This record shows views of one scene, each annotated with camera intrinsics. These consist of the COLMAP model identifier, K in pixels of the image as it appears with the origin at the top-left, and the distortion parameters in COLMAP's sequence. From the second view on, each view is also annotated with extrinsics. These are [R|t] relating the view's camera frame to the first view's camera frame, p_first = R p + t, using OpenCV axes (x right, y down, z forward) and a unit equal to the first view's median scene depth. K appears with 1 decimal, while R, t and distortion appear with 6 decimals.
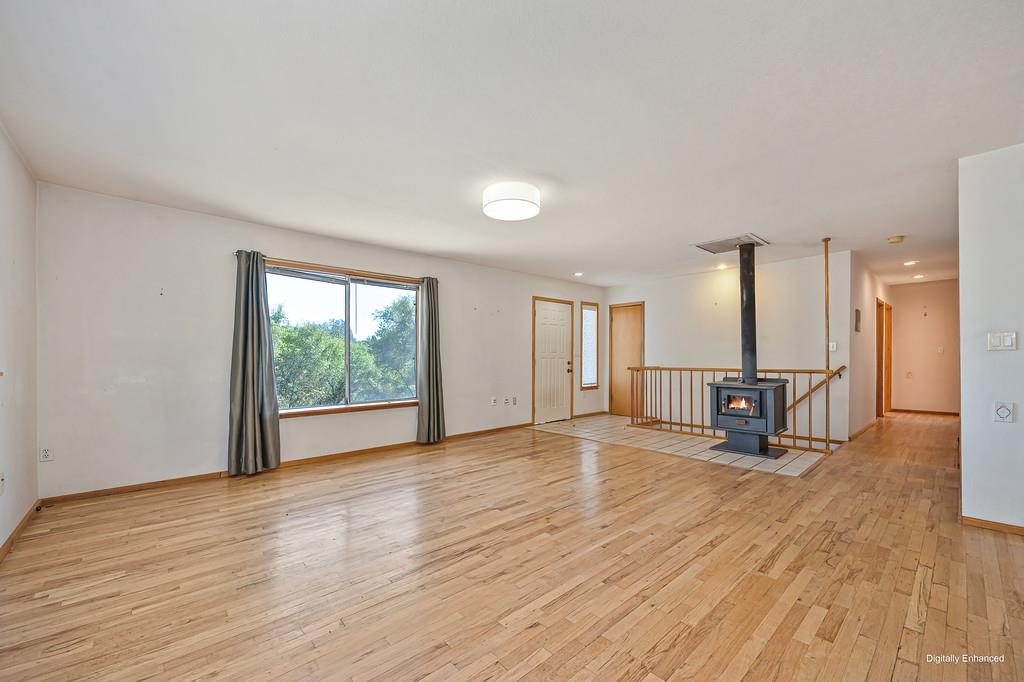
lens RADIAL K [[408.4, 0, 509.5], [0, 408.4, 360.4], [0, 0, 1]] dist [-0.001731, 0.000490]
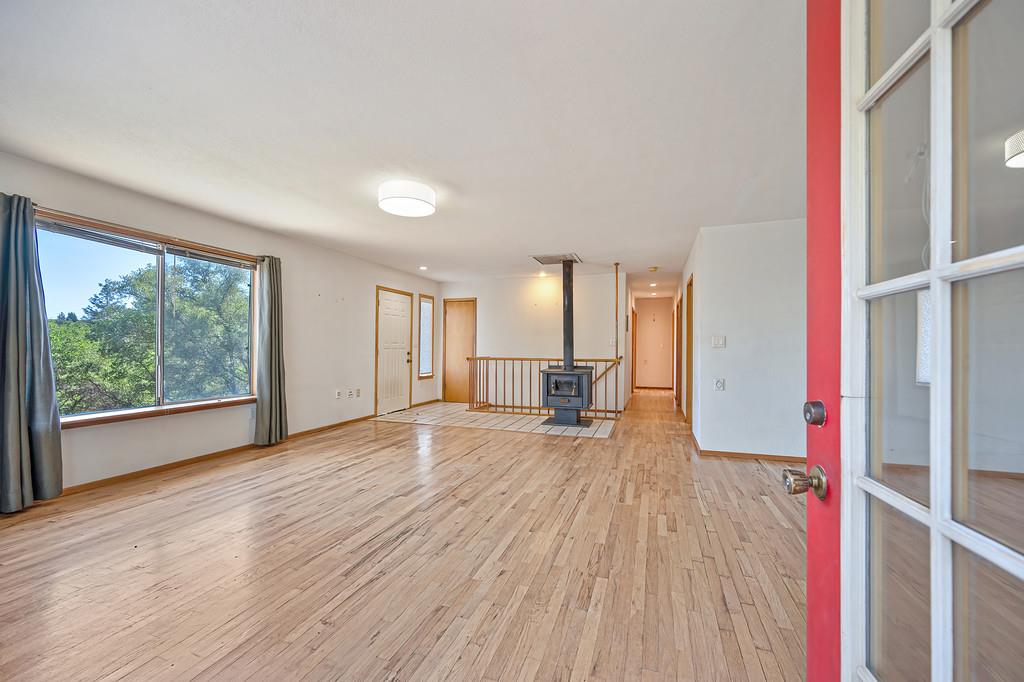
lens RADIAL K [[408.4, 0, 515.1], [0, 408.4, 347.2], [0, 0, 1]] dist [-0.001731, 0.000490]
pose [[0.873228, 0.009153, 0.487225, -0.211611], [-0.005715, 0.999947, -0.008543, -0.003390], [-0.487278, 0.004676, 0.873235, -0.032451]]
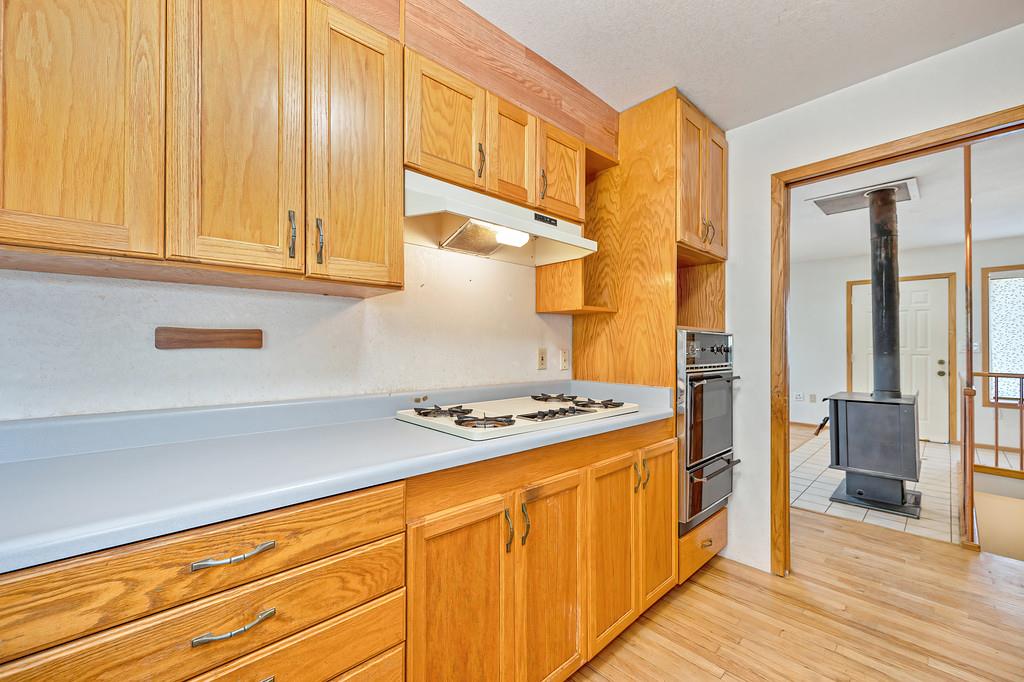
lens RADIAL K [[408.4, 0, 508.8], [0, 408.4, 342.3], [0, 0, 1]] dist [-0.001731, 0.000490]
pose [[0.010148, -0.003293, -0.999943, 1.496027], [-0.013536, 0.999902, -0.003431, -0.026864], [0.999857, 0.013570, 0.010103, 0.451284]]
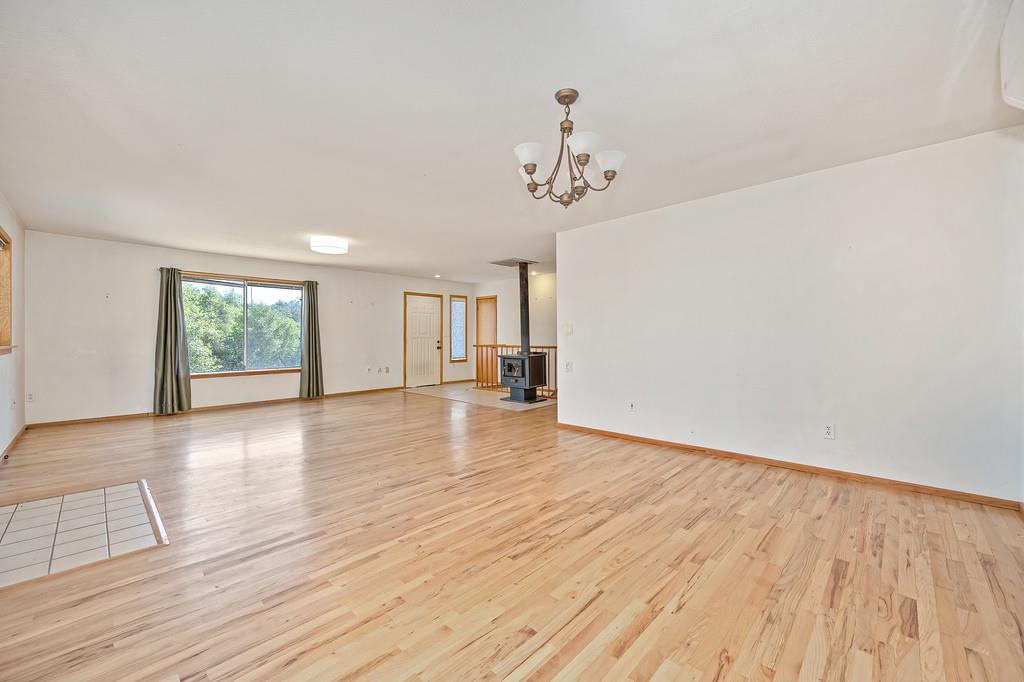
lens RADIAL K [[408.4, 0, 511.4], [0, 408.4, 338.8], [0, 0, 1]] dist [-0.001731, 0.000490]
pose [[0.997700, 0.000575, 0.067787, 0.519801], [-0.000410, 0.999997, -0.002445, -0.000617], [-0.067788, 0.002411, 0.997697, -0.587642]]
